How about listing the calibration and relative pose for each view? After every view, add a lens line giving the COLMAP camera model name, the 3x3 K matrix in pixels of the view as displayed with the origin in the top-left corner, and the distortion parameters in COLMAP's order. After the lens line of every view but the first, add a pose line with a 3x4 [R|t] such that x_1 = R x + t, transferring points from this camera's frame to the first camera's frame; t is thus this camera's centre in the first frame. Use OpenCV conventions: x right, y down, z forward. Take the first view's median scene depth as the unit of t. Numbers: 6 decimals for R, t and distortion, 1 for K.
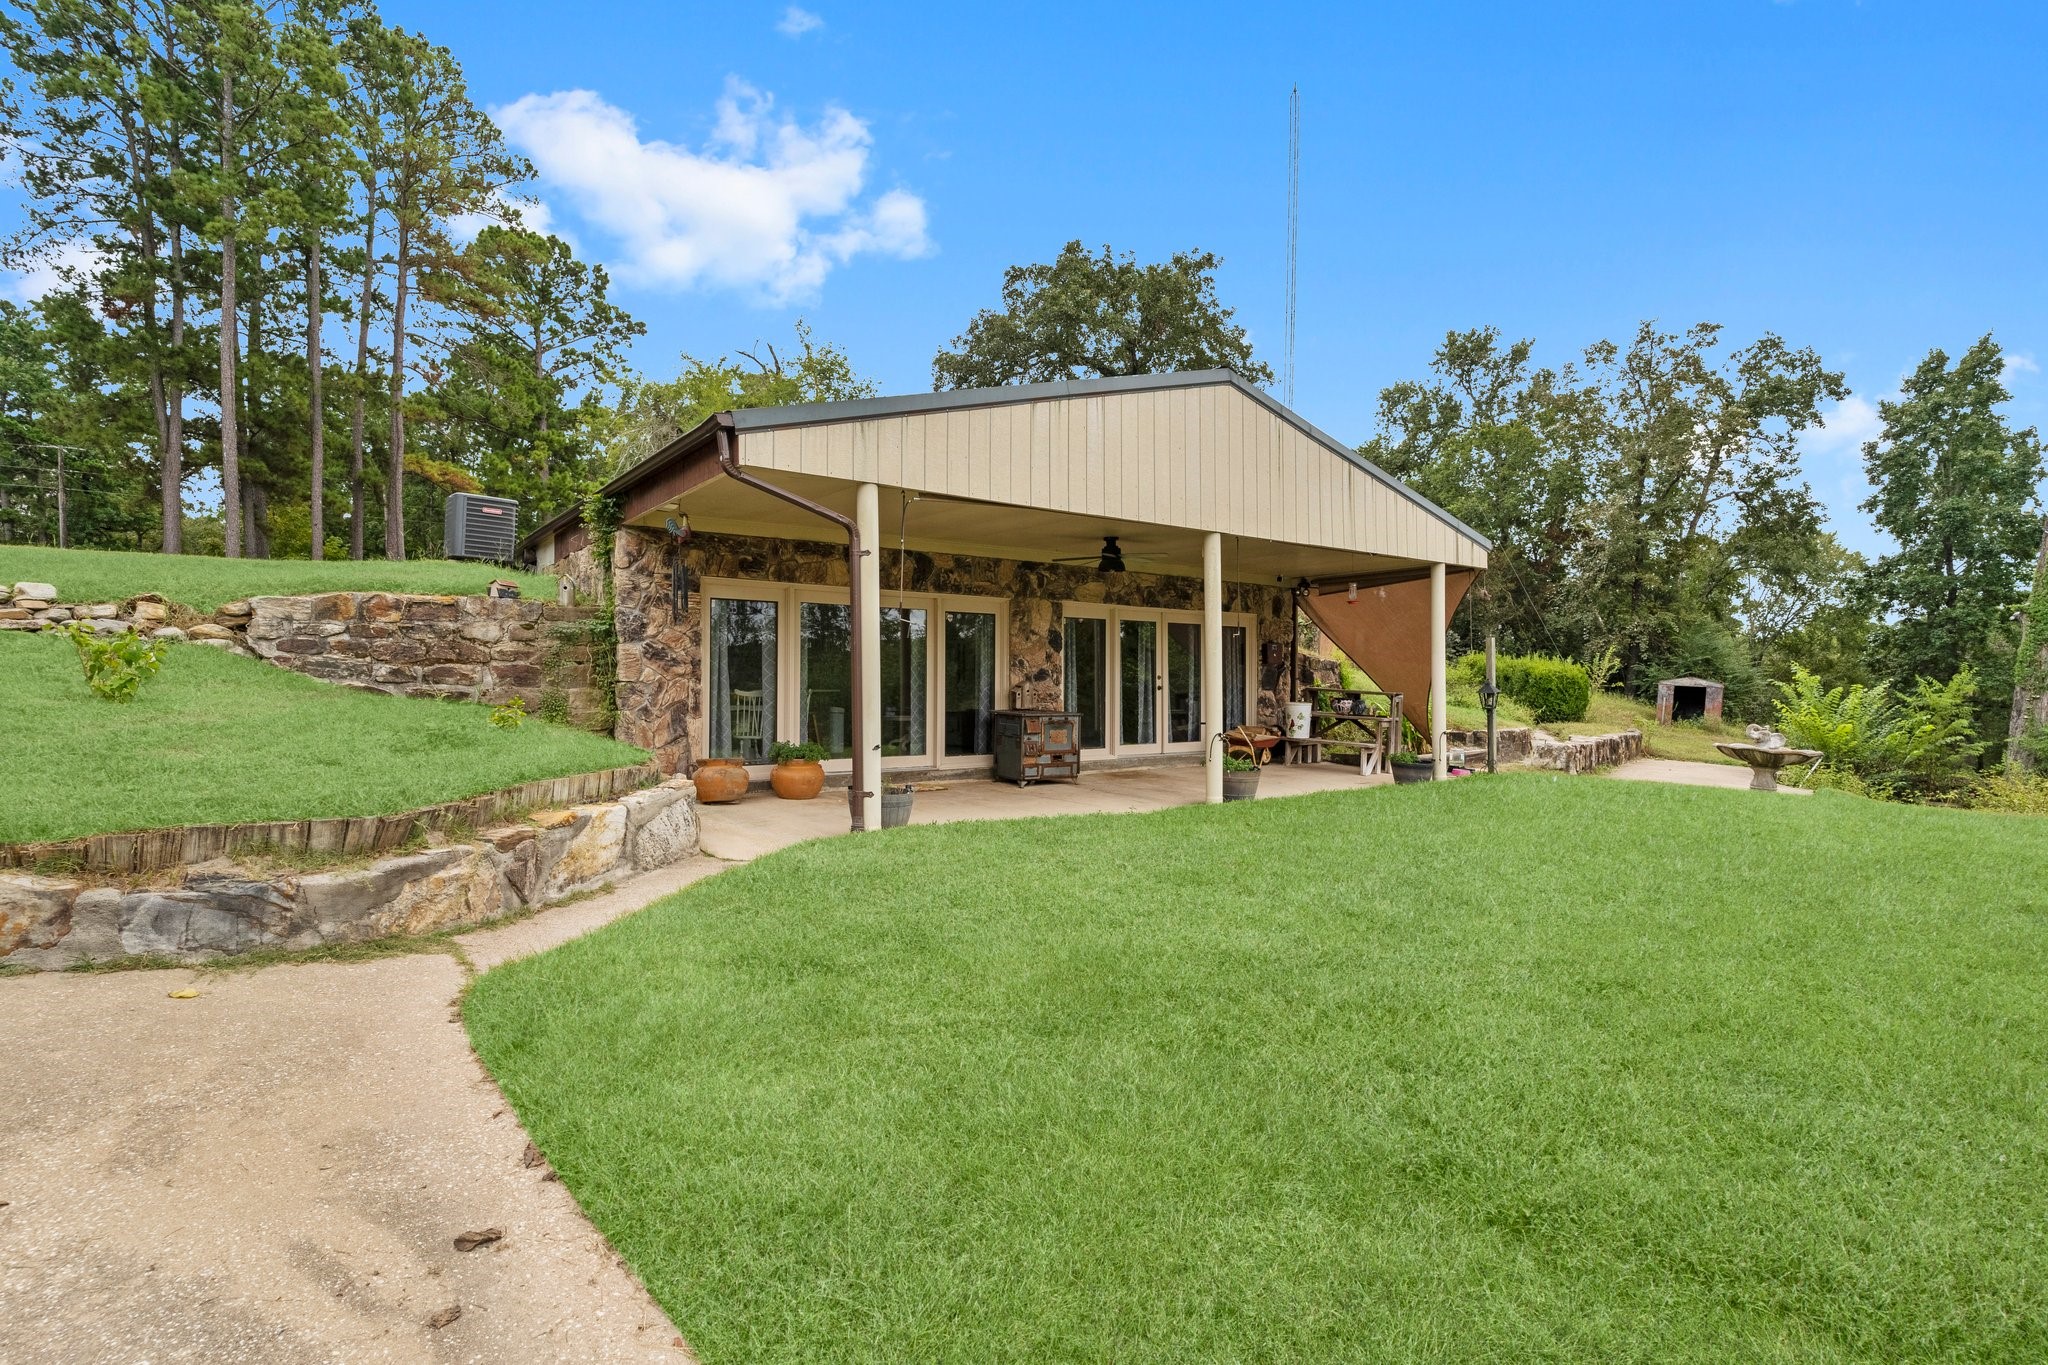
lens RADIAL K [[990.1, 0, 1030.2], [0, 990.1, 680.3], [0, 0, 1]] dist [0.001740, 0.001260]
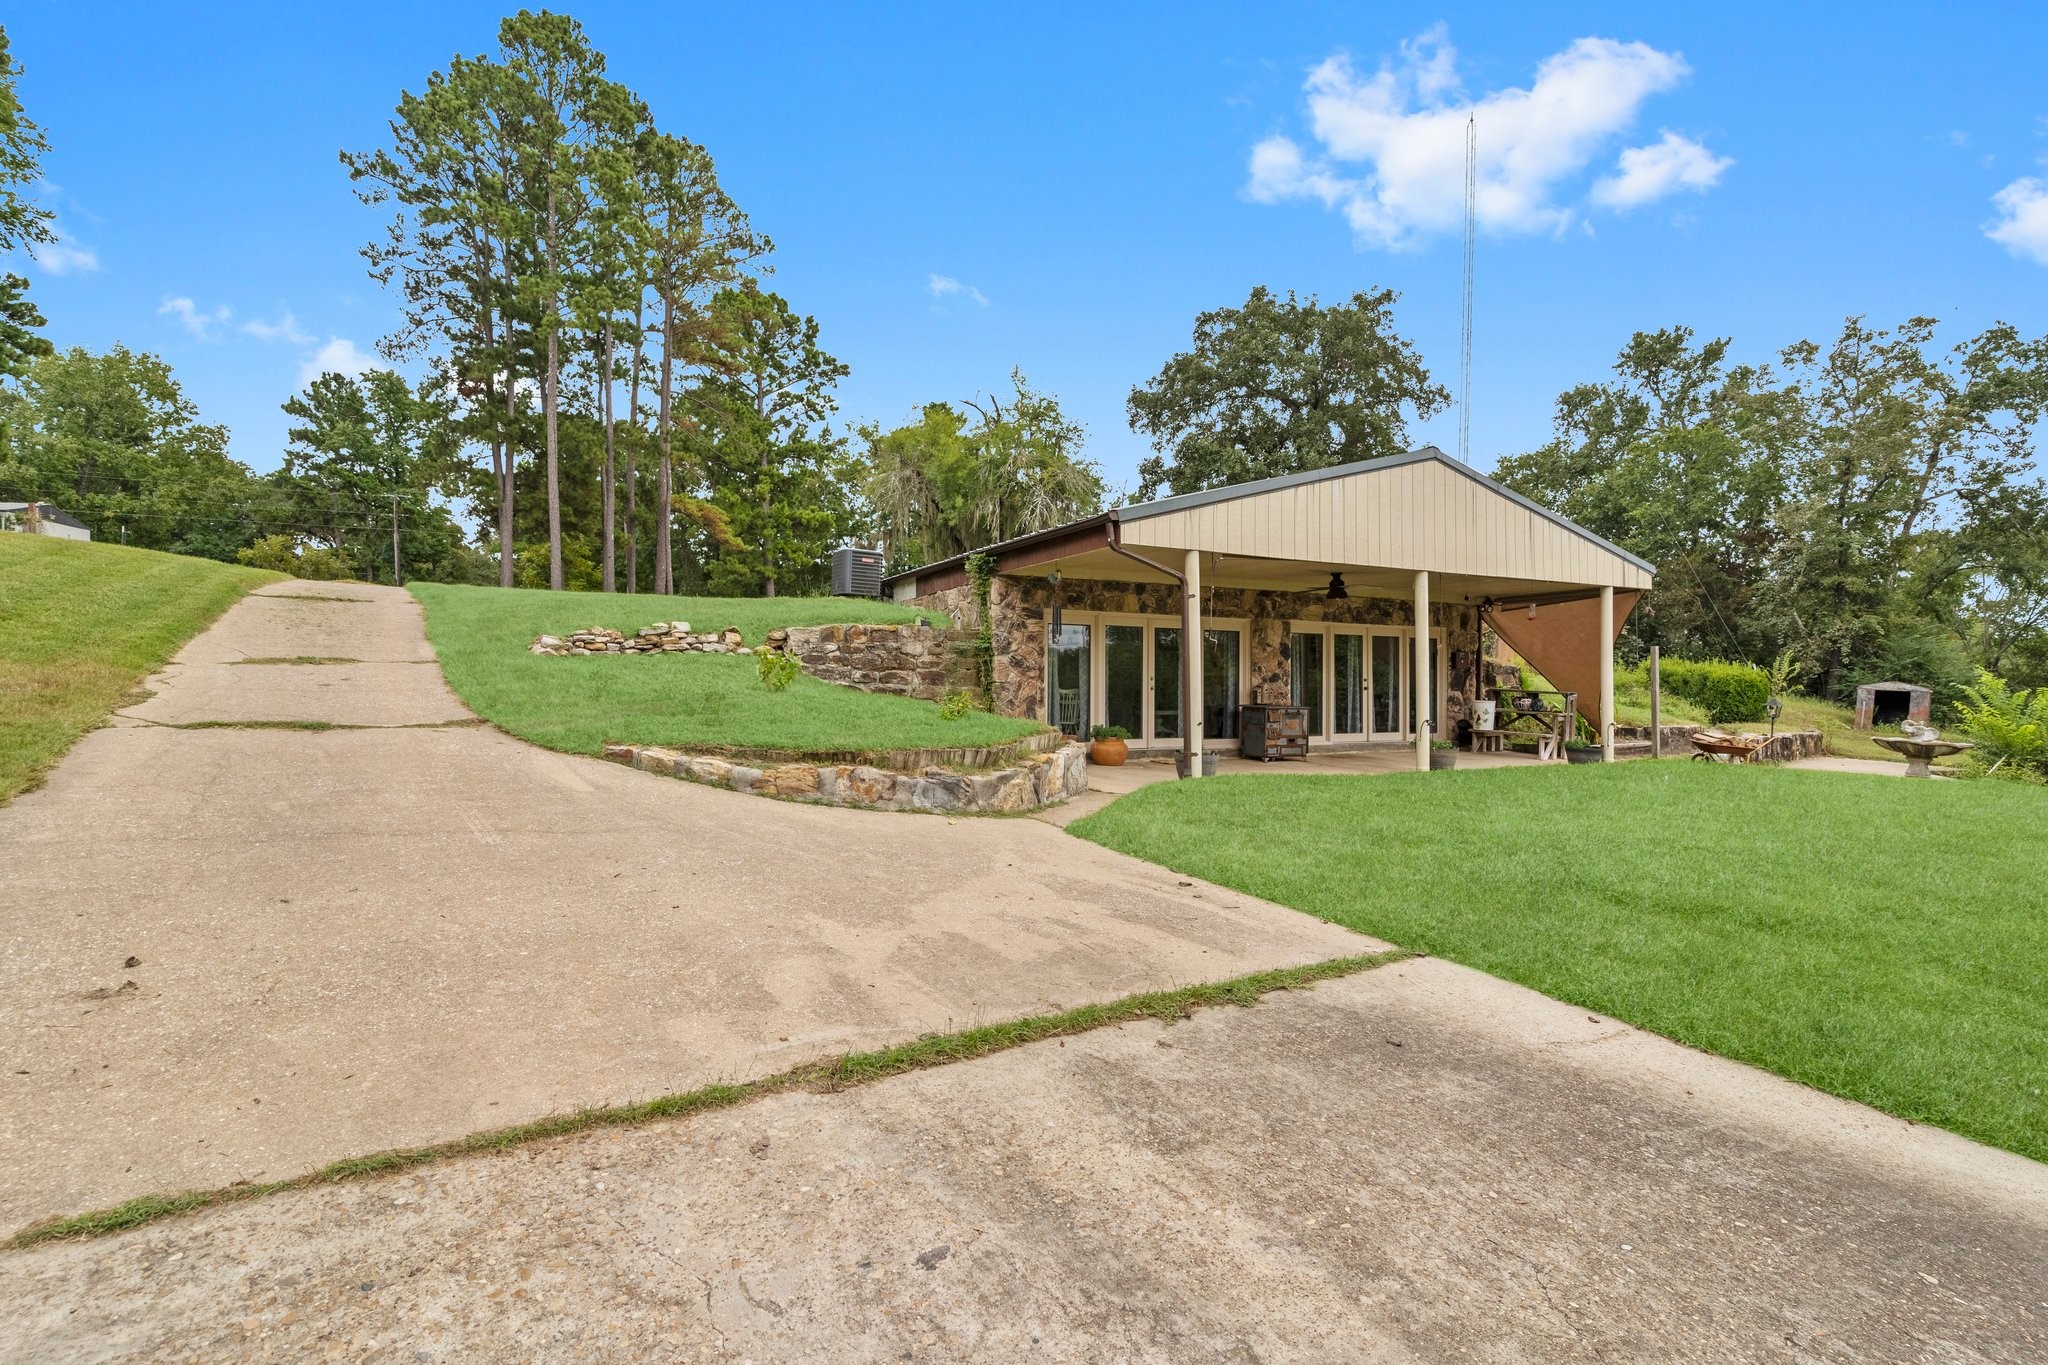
lens RADIAL K [[990.1, 0, 1014.0], [0, 990.1, 692.5], [0, 0, 1]] dist [0.001740, 0.001260]
pose [[0.986635, 0.000646, -0.162944, -0.051865], [0.000173, 0.999987, 0.005010, 0.003319], [0.162945, -0.004971, 0.986623, -0.151825]]
